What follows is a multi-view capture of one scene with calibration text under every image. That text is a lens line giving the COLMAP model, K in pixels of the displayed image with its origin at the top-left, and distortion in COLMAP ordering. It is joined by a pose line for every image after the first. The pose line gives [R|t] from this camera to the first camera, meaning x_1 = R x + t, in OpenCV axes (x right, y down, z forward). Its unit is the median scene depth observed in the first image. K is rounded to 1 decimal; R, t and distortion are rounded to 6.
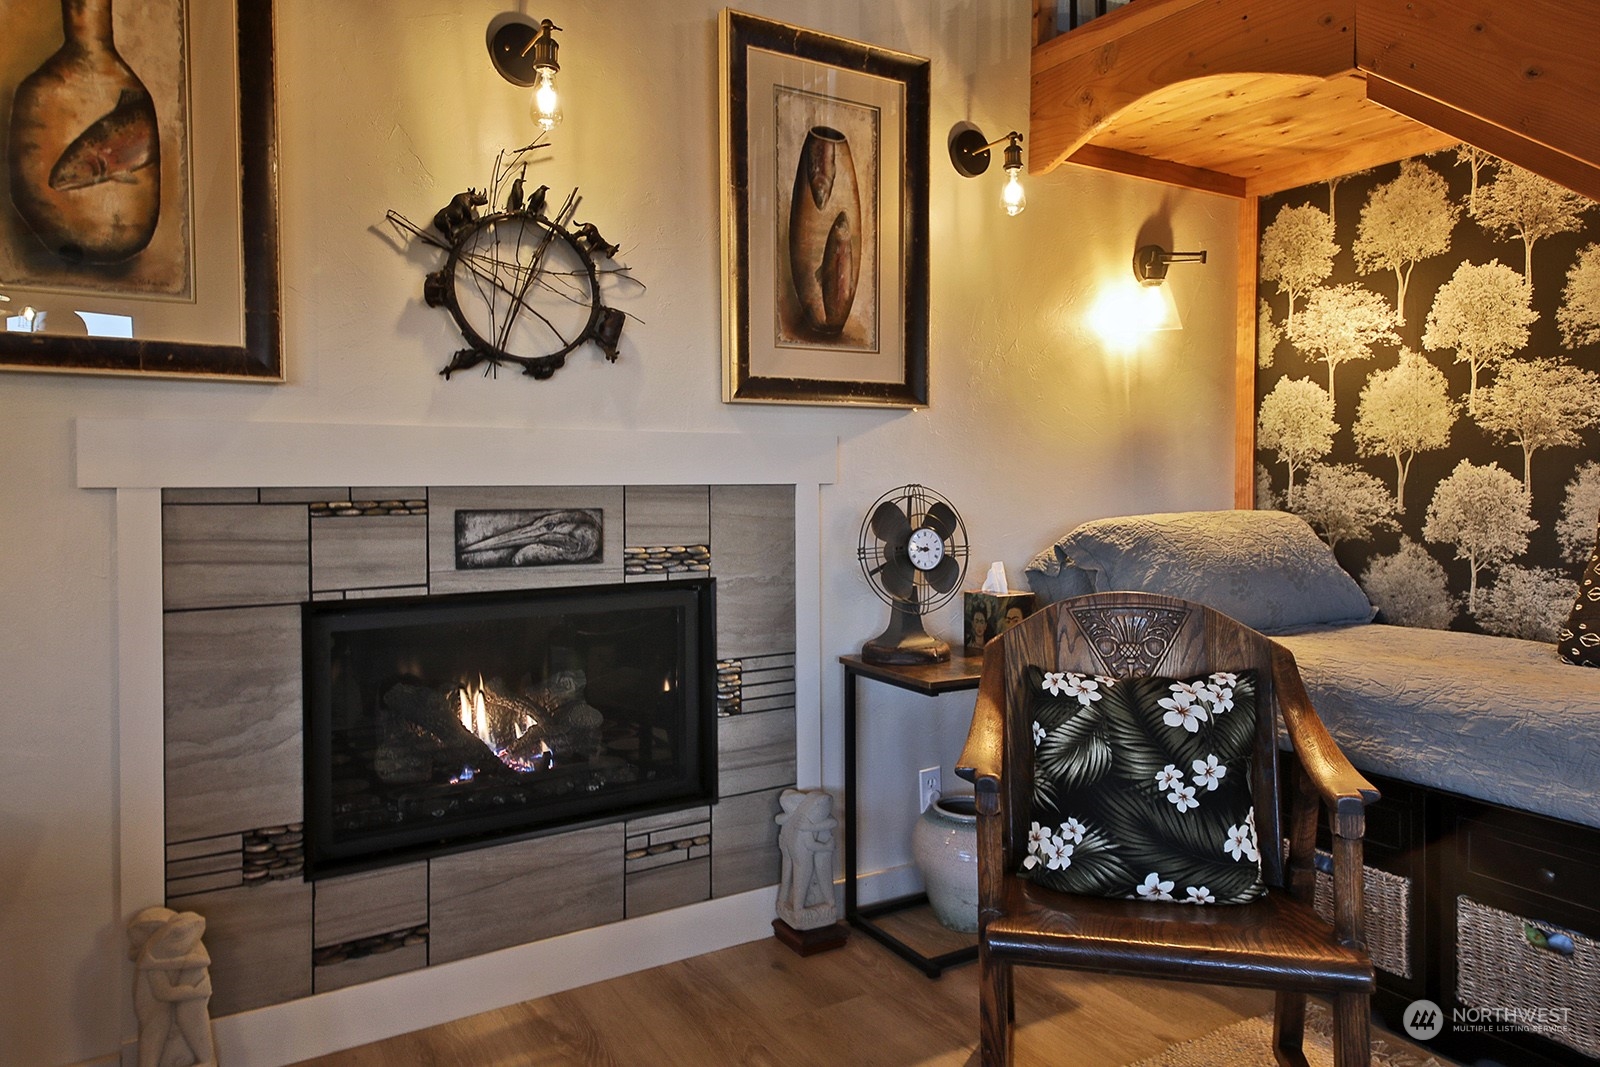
lens RADIAL K [[1040.3, 0, 795.3], [0, 1040.3, 491.4], [0, 0, 1]] dist [0.044096, -0.017089]
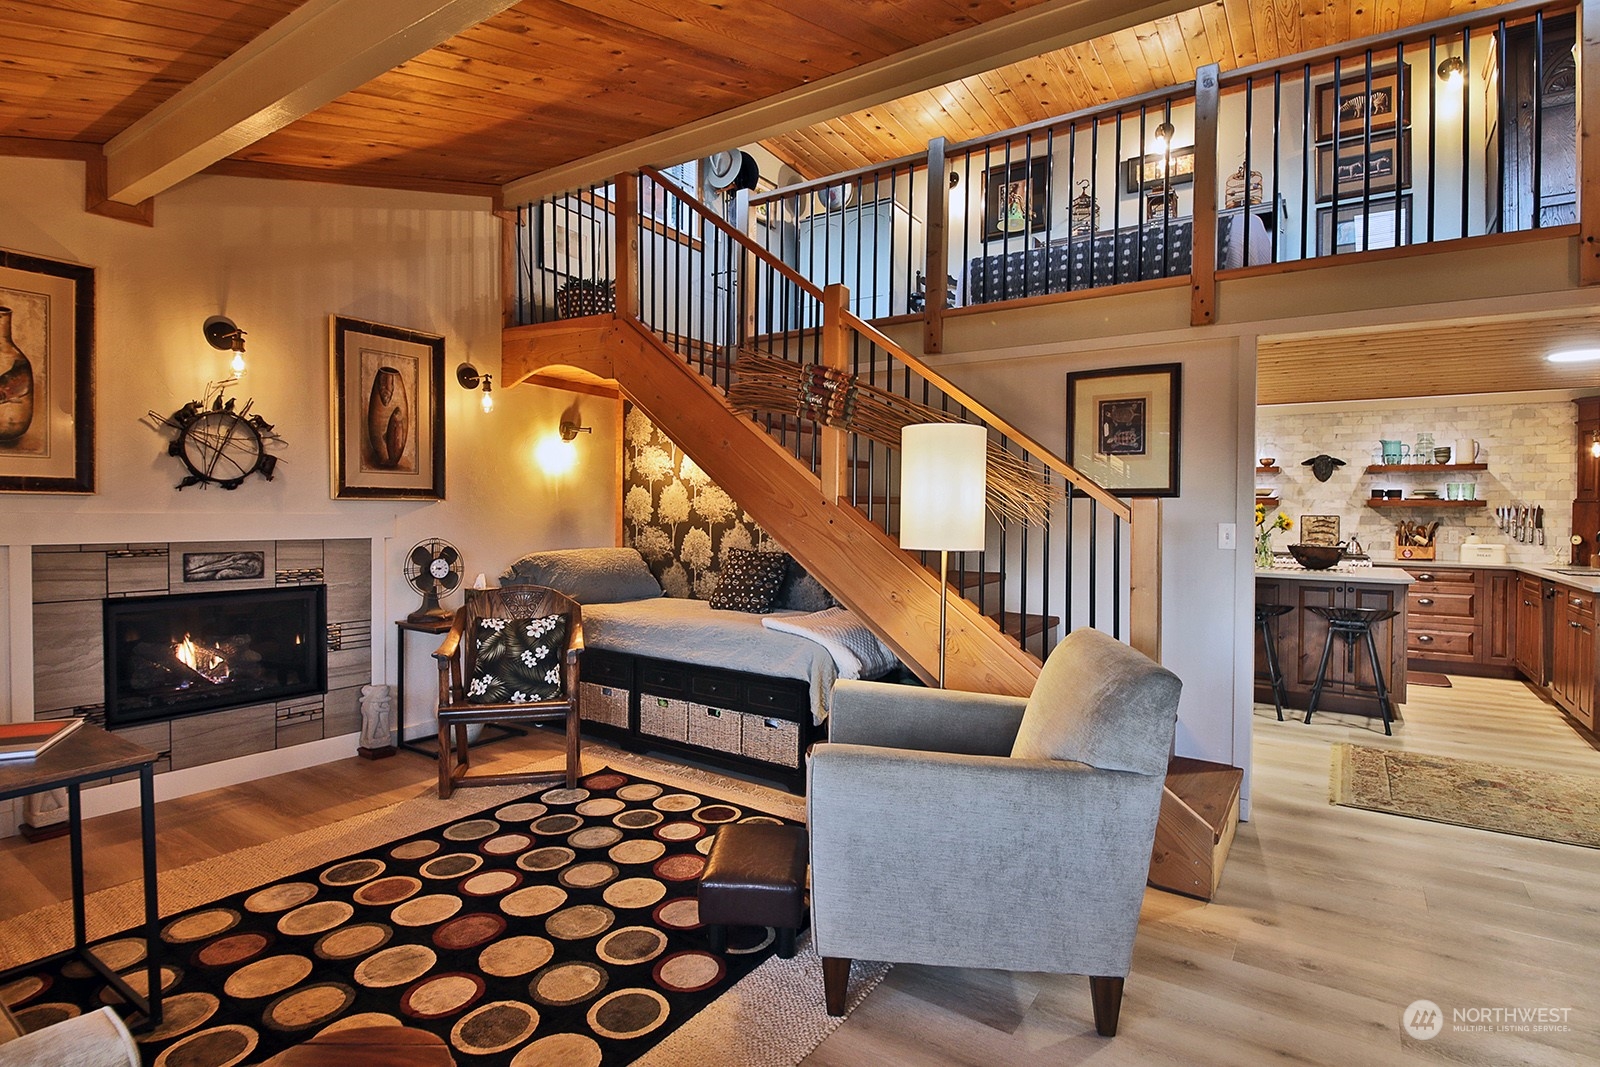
lens RADIAL K [[807.9, 0, 804.8], [0, 807.9, 526.7], [0, 0, 1]] dist [-0.012062, -0.012977]
pose [[0.900453, 0.004638, 0.434929, 0.089826], [-0.007241, 0.999964, 0.004329, -0.047491], [-0.434894, -0.007047, 0.900454, -0.895372]]
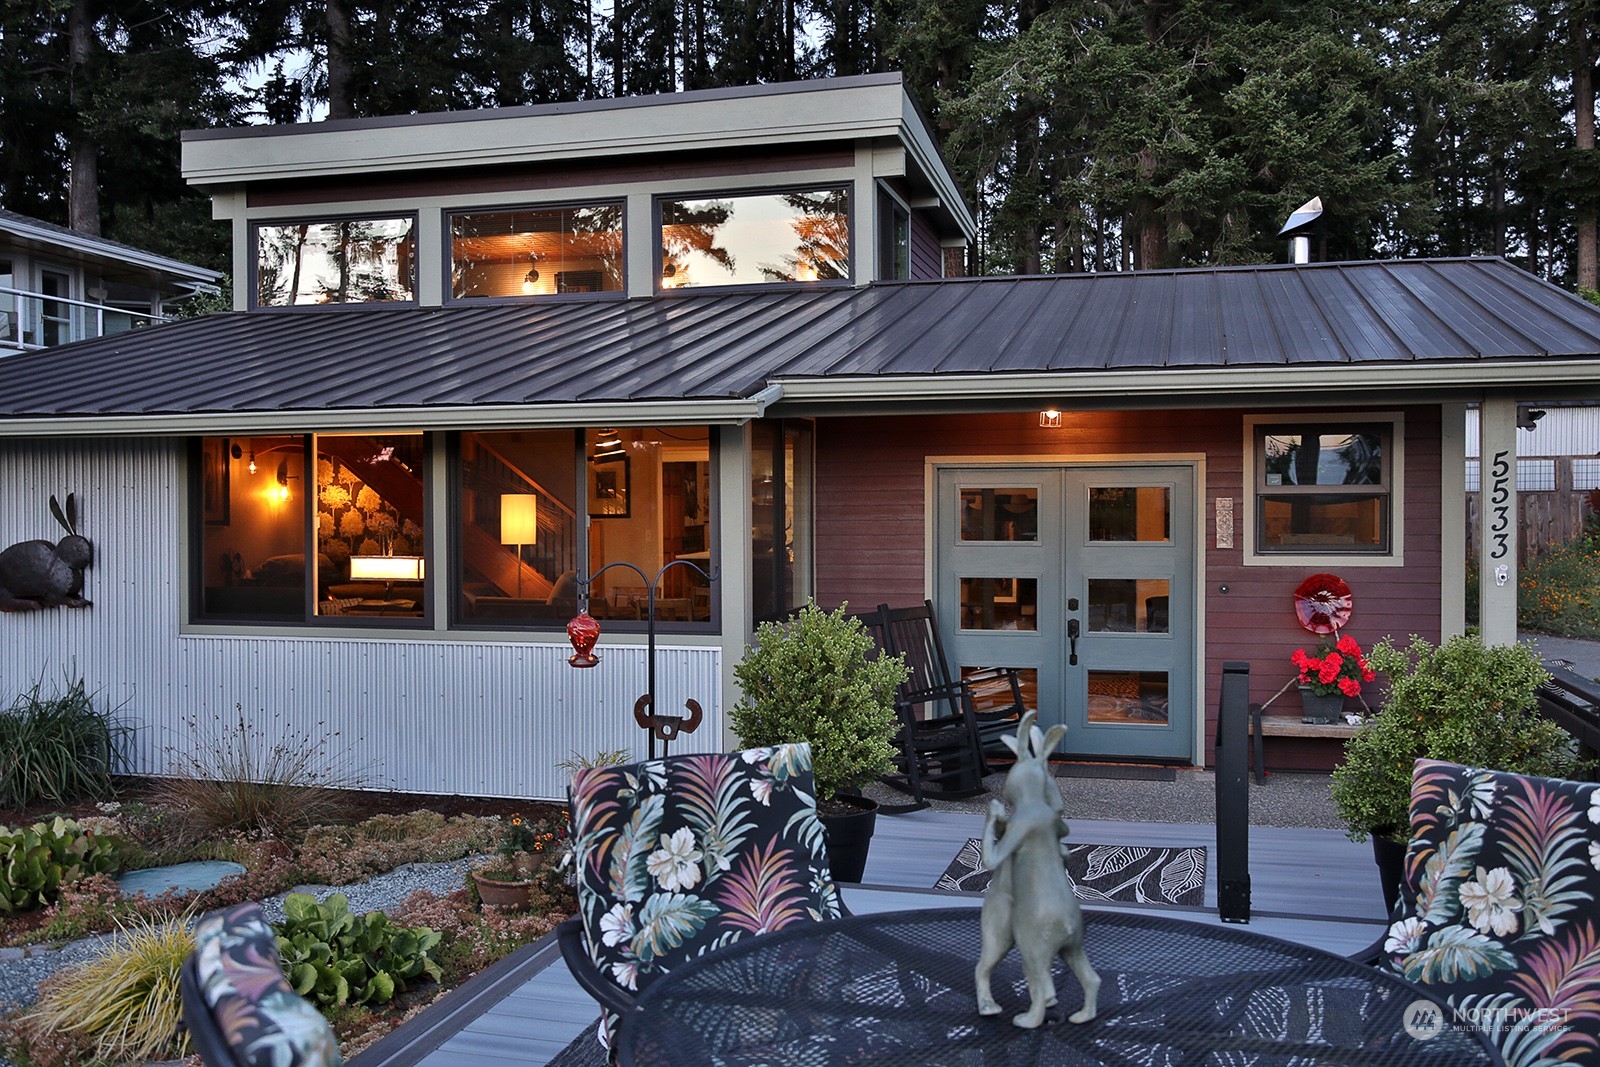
lens RADIAL K [[1442.6, 0, 802.7], [0, 1442.6, 530.0], [0, 0, 1]] dist [-0.081256, -0.000142]
pose [[0.706090, -0.013487, 0.707994, -2.250782], [0.015018, 0.999879, 0.004070, -0.067833], [-0.707963, 0.007759, 0.706207, -4.440589]]
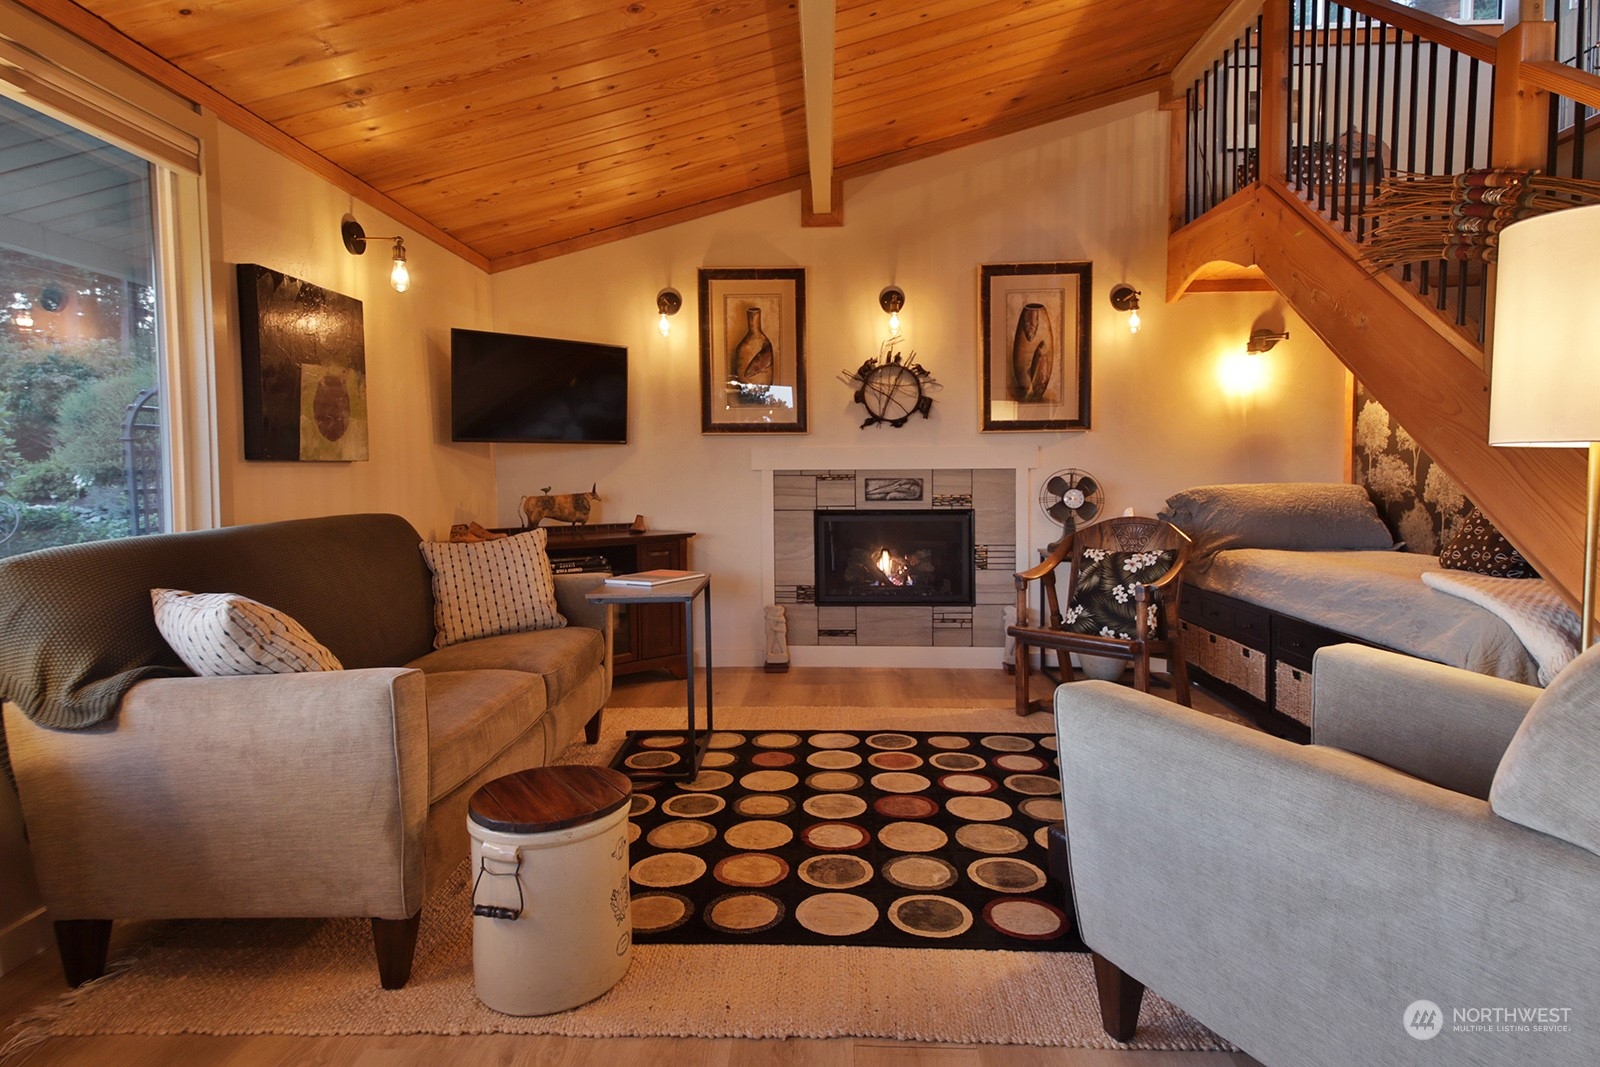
lens RADIAL K [[863.1, 0, 789.5], [0, 863.1, 512.8], [0, 0, 1]] dist [0.069619, 0.002237]
pose [[0.834500, 0.025119, -0.550435, 0.678647], [-0.004503, 0.999238, 0.038773, 0.019196], [0.550989, -0.029877, 0.833977, -0.883481]]
